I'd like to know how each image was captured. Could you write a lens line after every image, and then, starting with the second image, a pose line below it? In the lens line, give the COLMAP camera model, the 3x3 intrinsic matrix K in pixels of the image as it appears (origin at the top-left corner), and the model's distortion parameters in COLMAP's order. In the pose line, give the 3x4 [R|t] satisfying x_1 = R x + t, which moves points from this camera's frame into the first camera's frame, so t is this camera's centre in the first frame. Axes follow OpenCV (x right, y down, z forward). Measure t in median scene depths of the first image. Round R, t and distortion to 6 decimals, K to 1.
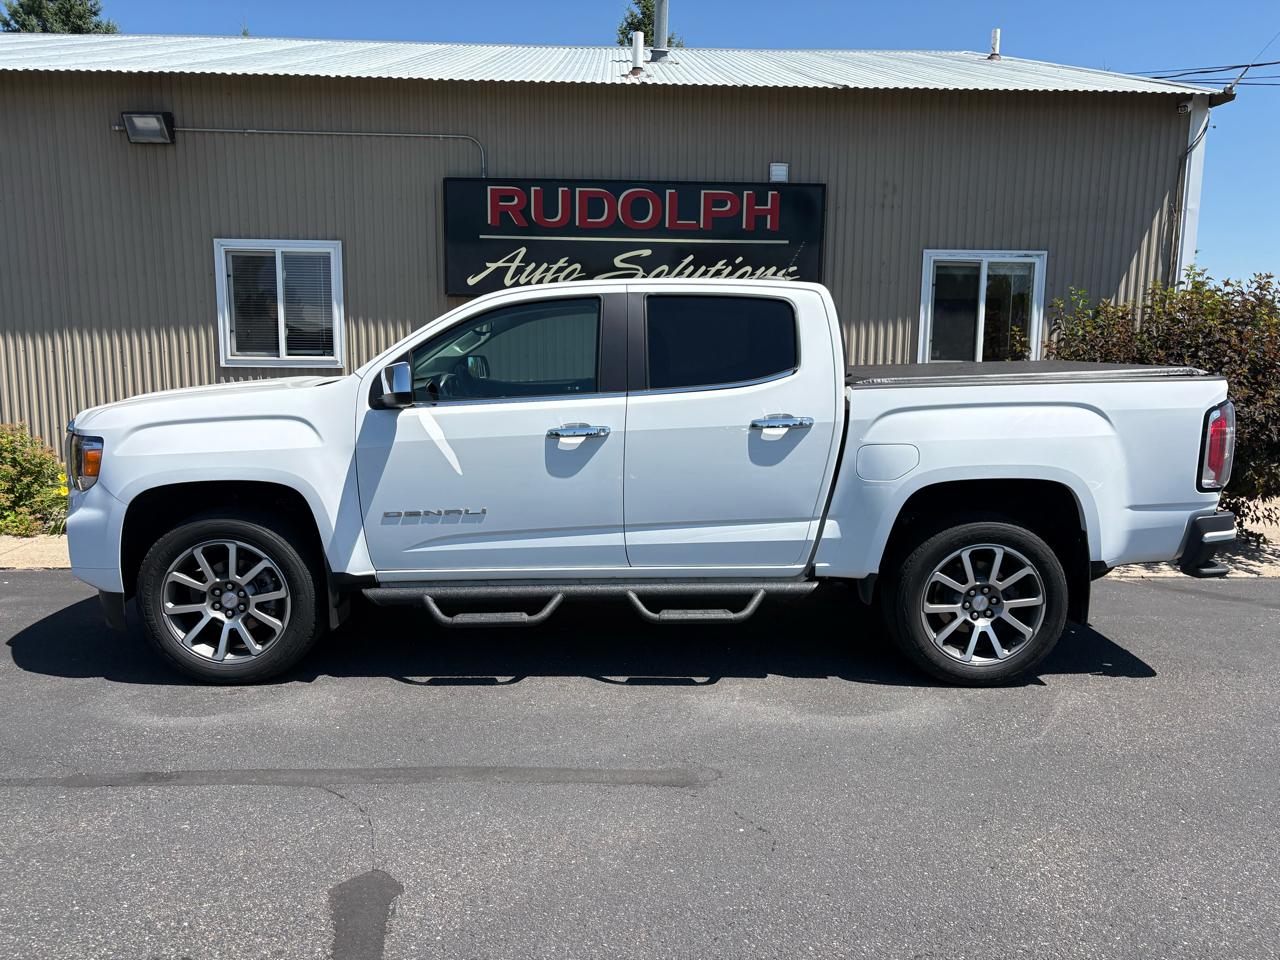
lens RADIAL K [[947.2, 0, 640.0], [0, 947.2, 486.1], [0, 0, 1]] dist [0.036798, -0.038512]
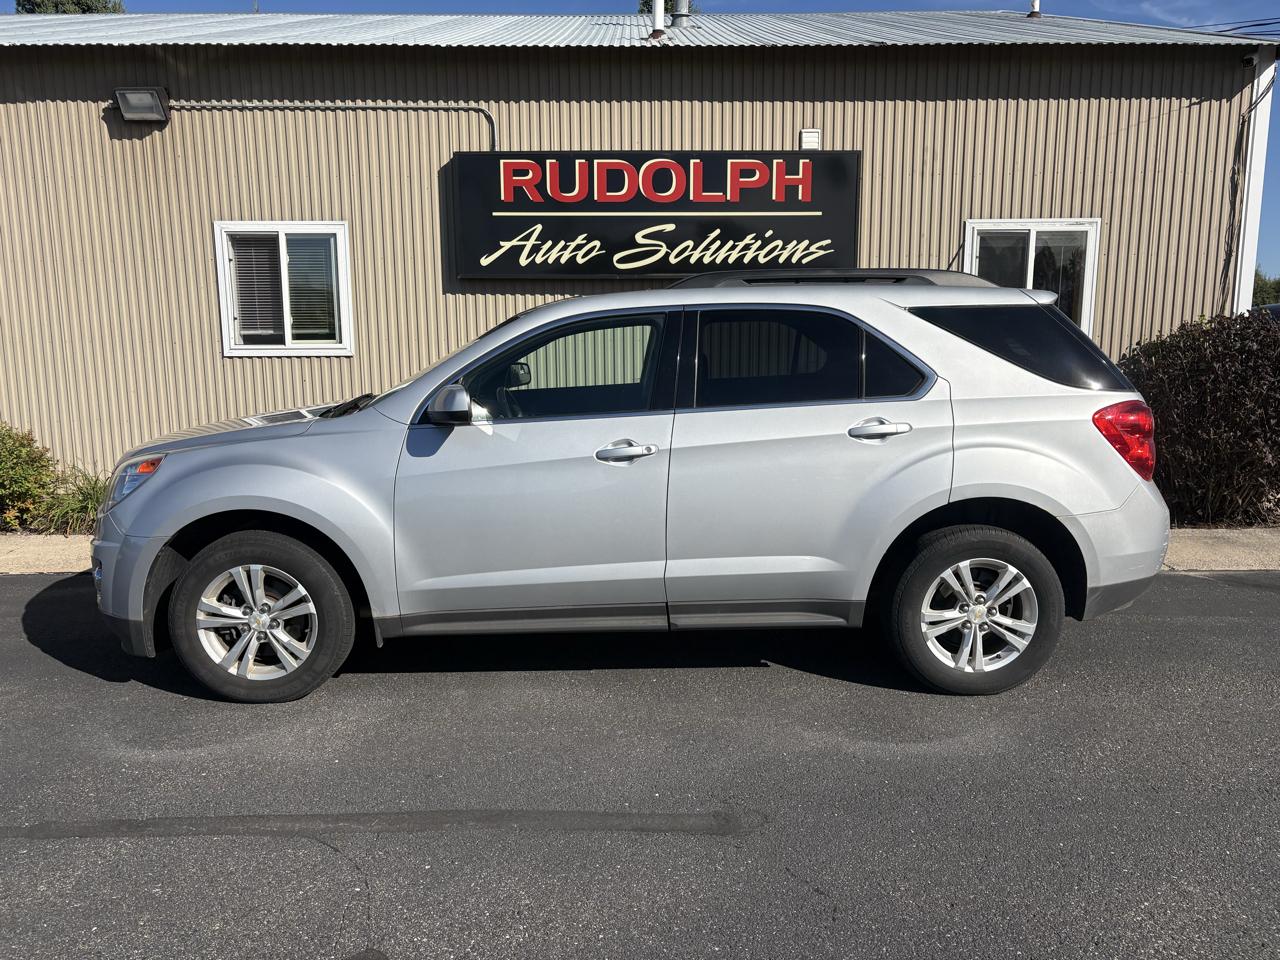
lens RADIAL K [[947.2, 0, 642.9], [0, 947.2, 481.5], [0, 0, 1]] dist [0.036798, -0.038512]
pose [[0.999713, -0.012075, -0.020699, -0.003690], [0.012407, 0.999795, 0.015990, -0.010397], [0.020501, -0.016242, 0.999658, 0.057030]]
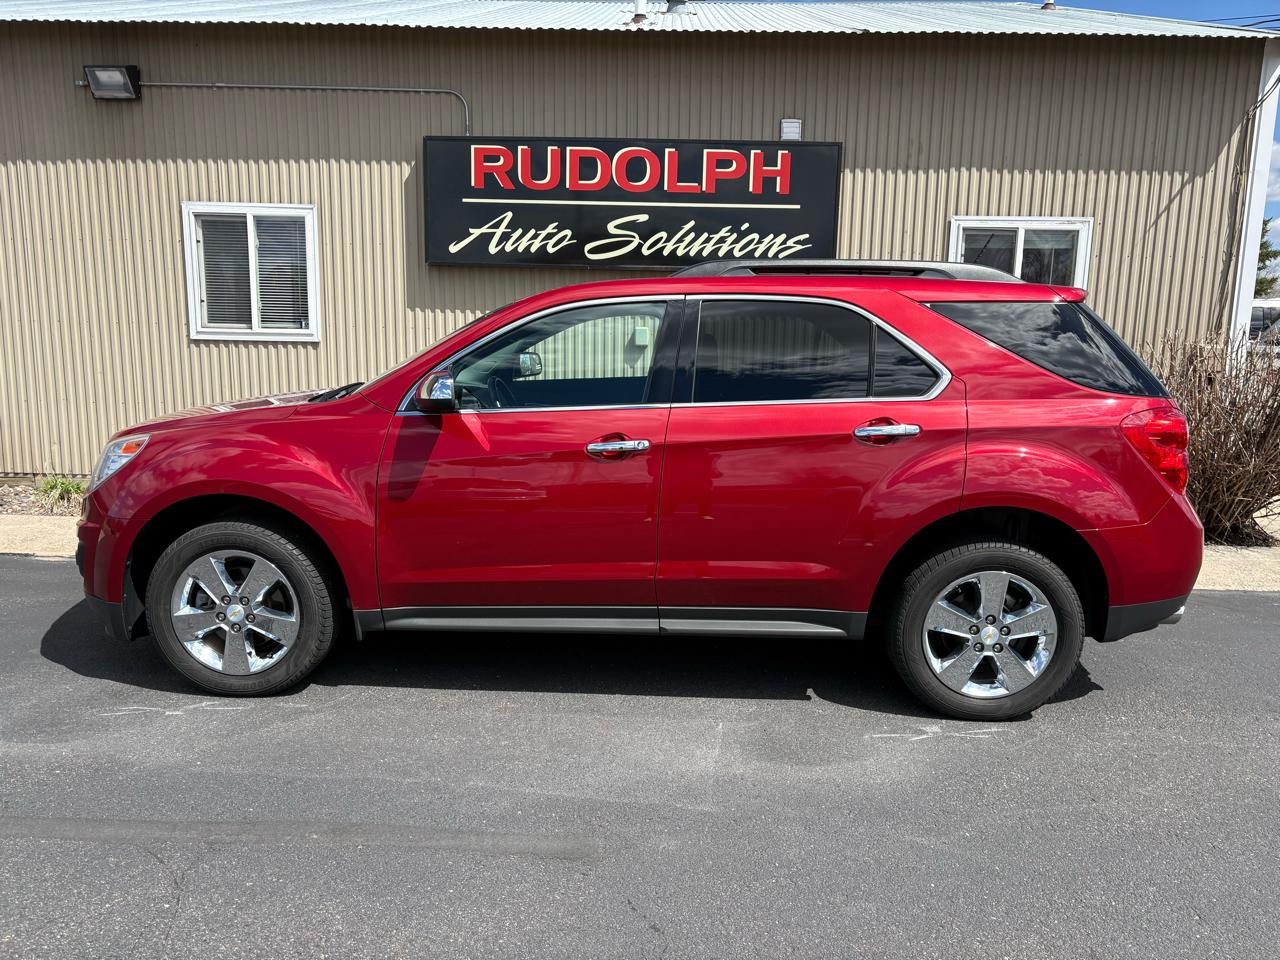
lens RADIAL K [[947.2, 0, 646.5], [0, 947.2, 482.8], [0, 0, 1]] dist [0.036798, -0.038512]
pose [[0.998517, 0.017425, -0.051569, 0.062663], [-0.016288, 0.999617, 0.022388, -0.012291], [0.051939, -0.021514, 0.998418, 0.084533]]
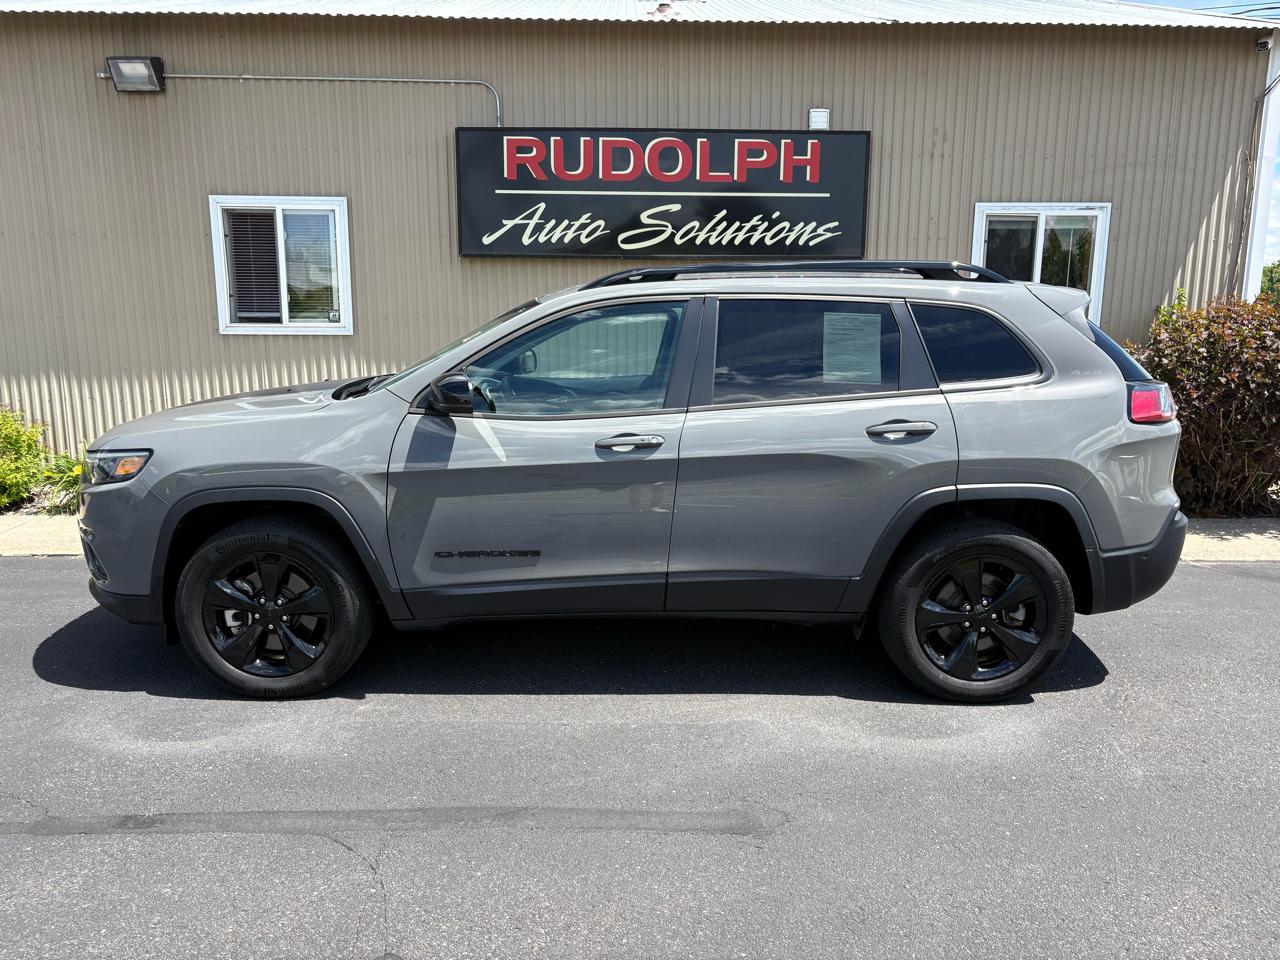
lens RADIAL K [[947.2, 0, 644.6], [0, 947.2, 481.4], [0, 0, 1]] dist [0.036798, -0.038512]
pose [[0.999954, -0.003449, -0.008965, -0.016368], [0.003795, 0.999236, 0.038906, -0.016165], [0.008824, -0.038938, 0.999203, 0.066711]]
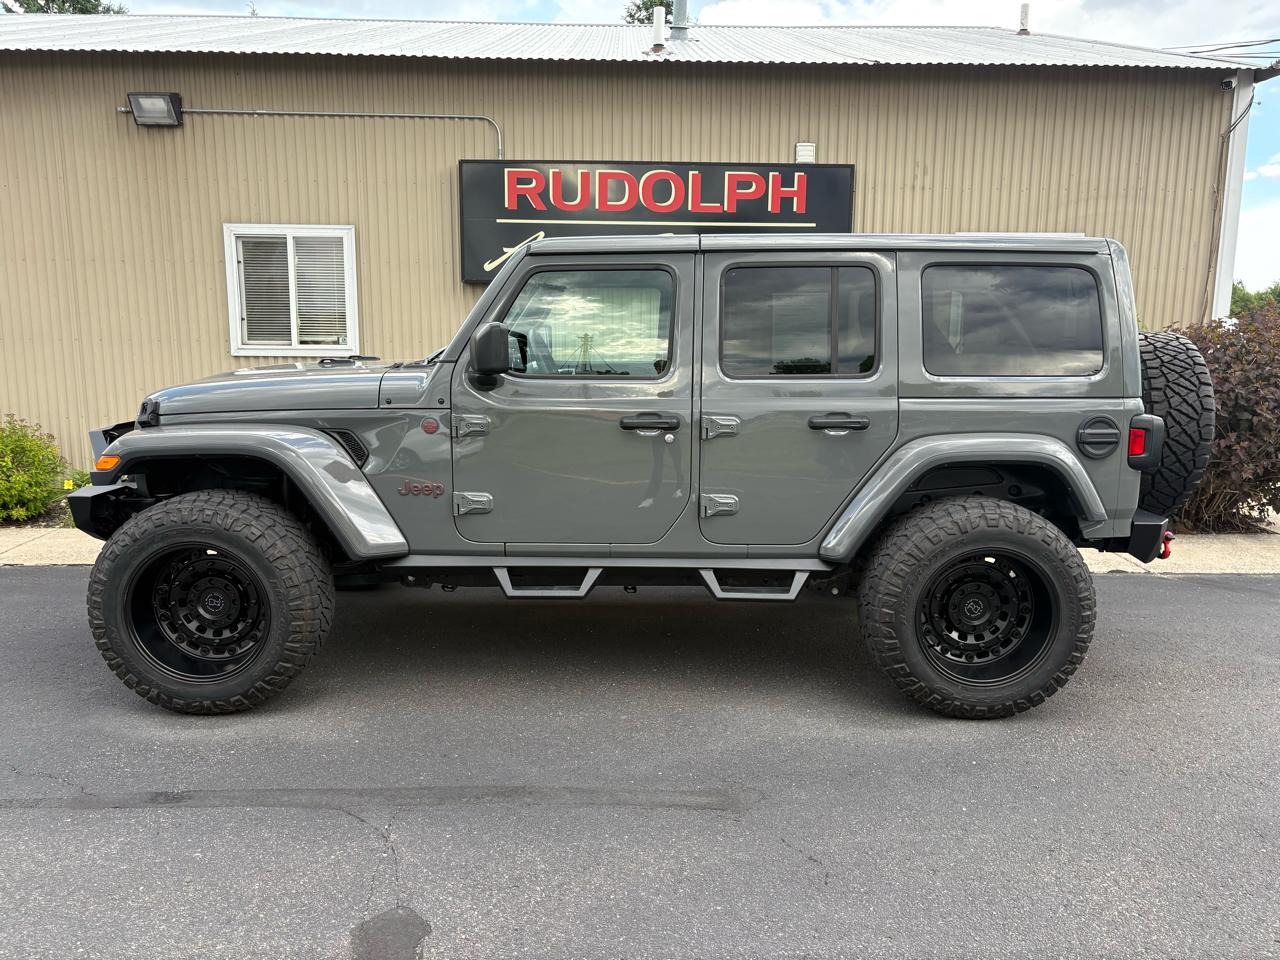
lens RADIAL K [[947.2, 0, 641.7], [0, 947.2, 483.7], [0, 0, 1]] dist [0.036798, -0.038512]
pose [[0.999958, -0.000926, -0.009093, -0.012242], [0.001063, 0.999885, 0.015116, -0.008825], [0.009078, -0.015125, 0.999844, 0.028560]]
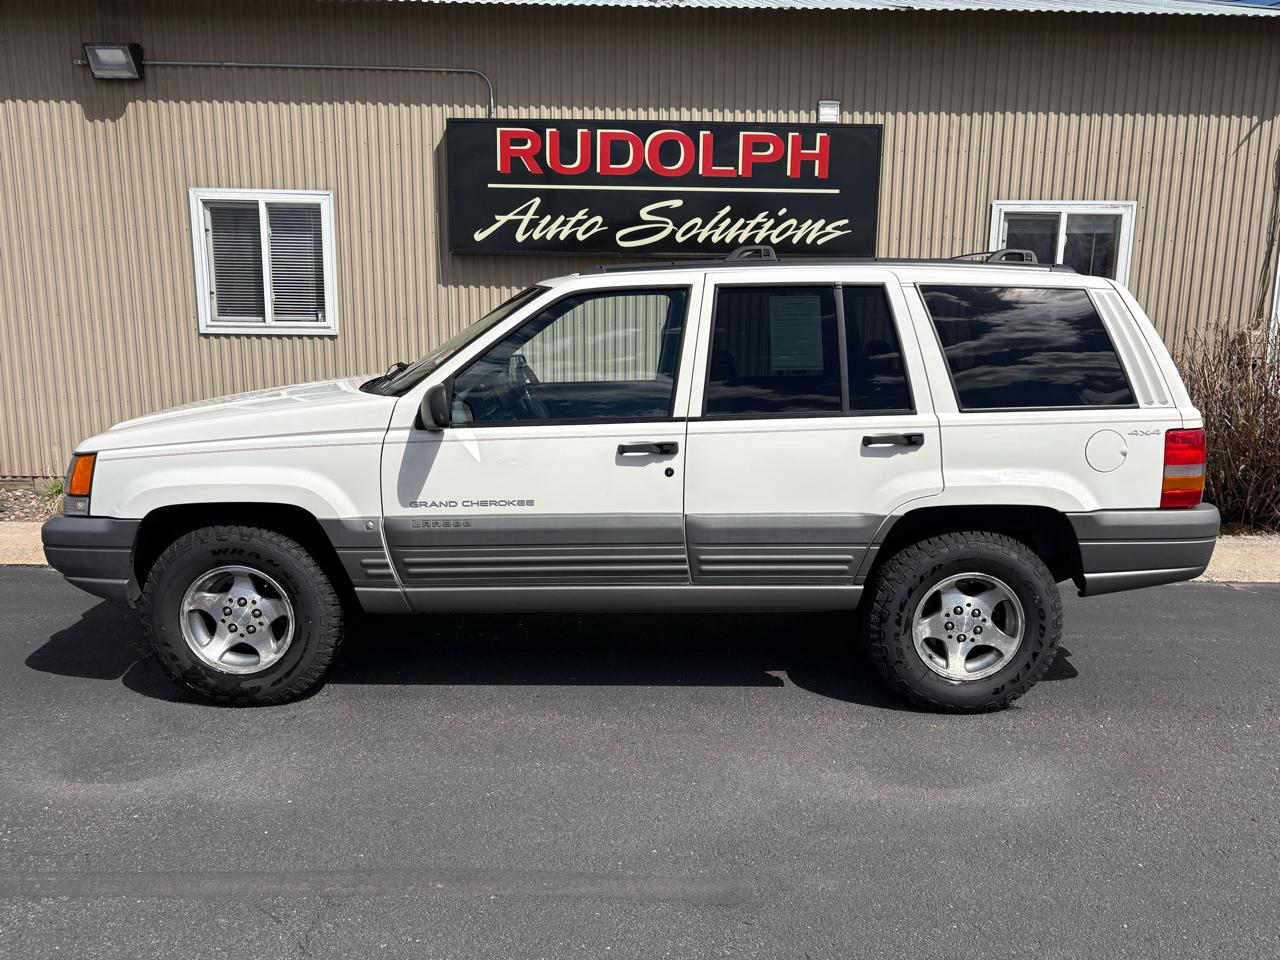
lens RADIAL K [[947.2, 0, 645.9], [0, 947.2, 478.6], [0, 0, 1]] dist [0.036798, -0.038512]
pose [[0.999829, 0.004705, -0.017891, -0.005221], [-0.004123, 0.999464, 0.032466, -0.020177], [0.018034, -0.032387, 0.999313, 0.113628]]
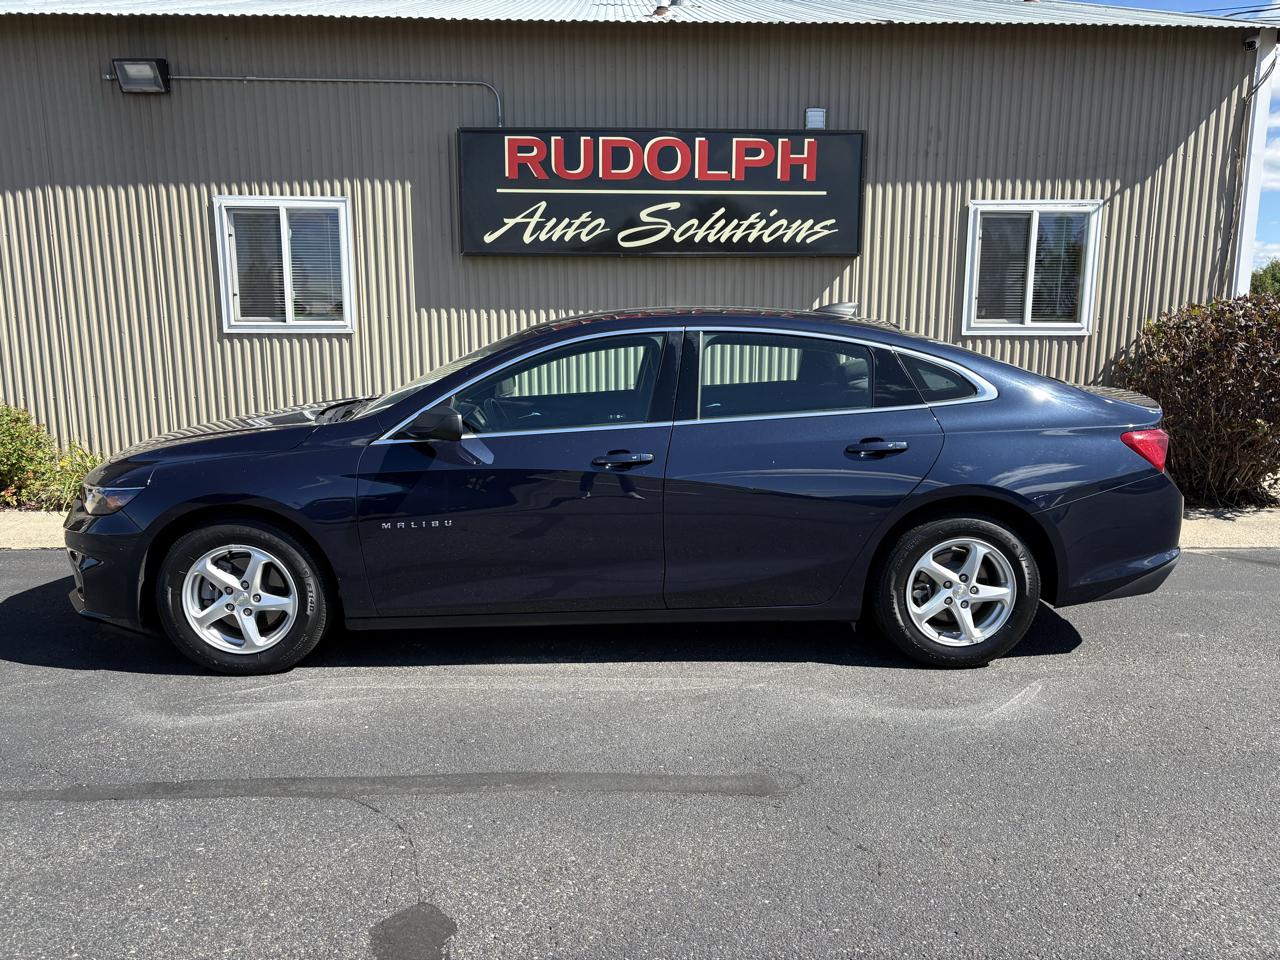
lens RADIAL K [[947.2, 0, 639.0], [0, 947.2, 482.7], [0, 0, 1]] dist [0.036798, -0.038512]
pose [[0.999958, -0.008523, -0.003368, -0.028134], [0.008614, 0.999568, 0.028103, 0.000439], [0.003127, -0.028131, 0.999599, 0.056113]]
